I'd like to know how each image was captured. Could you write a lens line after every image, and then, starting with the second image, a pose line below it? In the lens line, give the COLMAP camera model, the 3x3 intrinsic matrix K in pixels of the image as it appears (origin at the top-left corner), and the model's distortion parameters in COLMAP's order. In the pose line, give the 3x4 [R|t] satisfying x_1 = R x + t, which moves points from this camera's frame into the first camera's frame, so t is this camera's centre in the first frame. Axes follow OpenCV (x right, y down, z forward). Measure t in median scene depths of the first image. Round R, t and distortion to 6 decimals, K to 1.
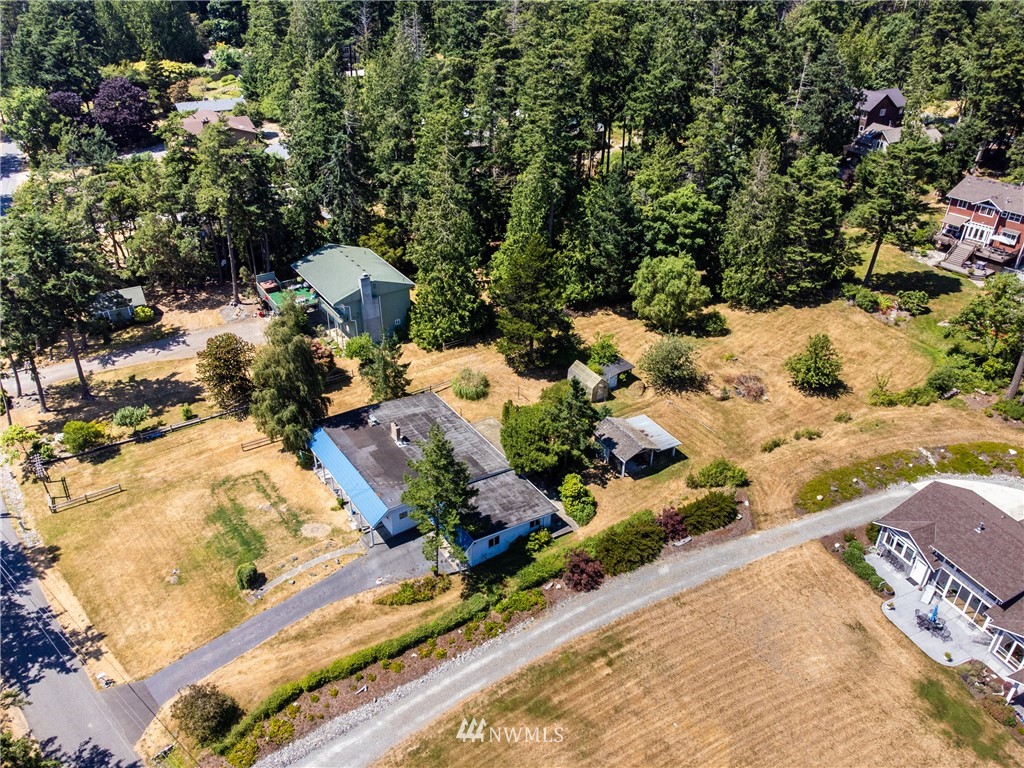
lens RADIAL K [[767.9, 0, 514.7], [0, 767.9, 386.9], [0, 0, 1]] dist [0.016527, 0.001703]
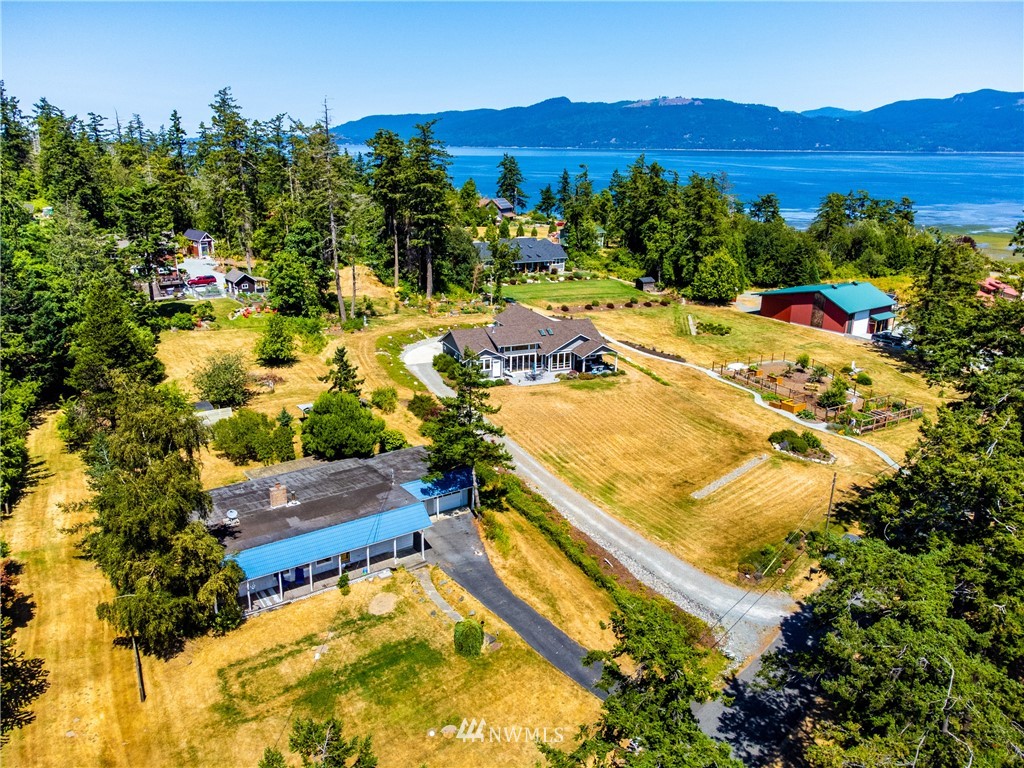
lens RADIAL K [[767.9, 0, 513.0], [0, 767.9, 384.4], [0, 0, 1]] dist [0.016527, 0.001703]
pose [[0.004848, -0.308411, 0.951241, -0.768128], [0.519061, 0.813843, 0.261219, -0.101136], [-0.854724, 0.492485, 0.164030, 0.557605]]
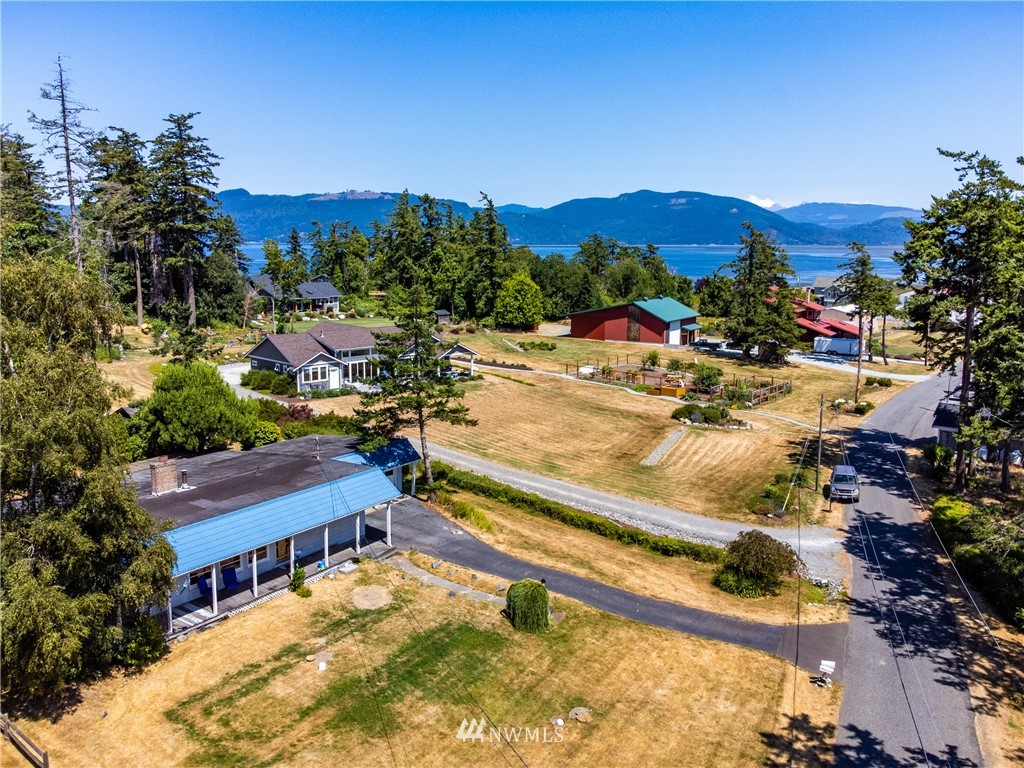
lens RADIAL K [[832.3, 0, 512.6], [0, 832.3, 384.2], [0, 0, 1]] dist [0.031054, -0.022226]
pose [[-0.357627, -0.168314, 0.918571, -0.654712], [0.484412, 0.807510, 0.336560, -0.057268], [-0.798403, 0.565330, -0.207254, 0.809713]]
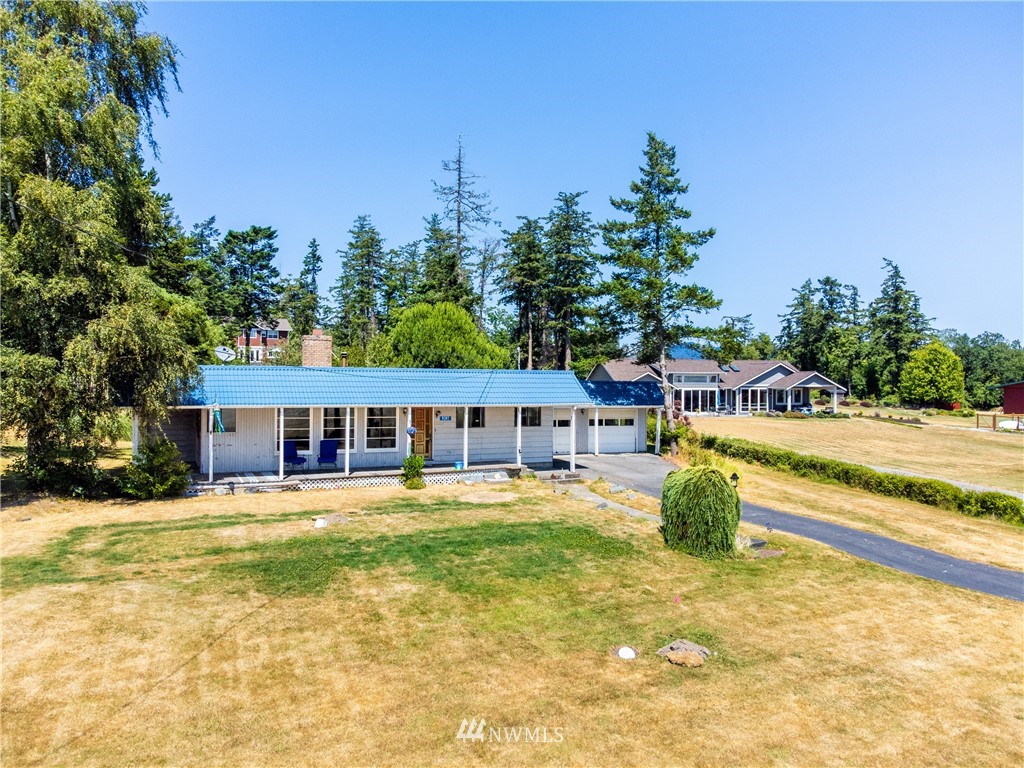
lens RADIAL K [[767.9, 0, 515.4], [0, 767.9, 380.5], [0, 0, 1]] dist [0.016527, 0.001703]
pose [[0.167318, 0.000280, 0.985903, -0.503799], [0.518115, 0.850754, -0.088171, 0.149692], [-0.838786, 0.525564, 0.142201, 0.770253]]
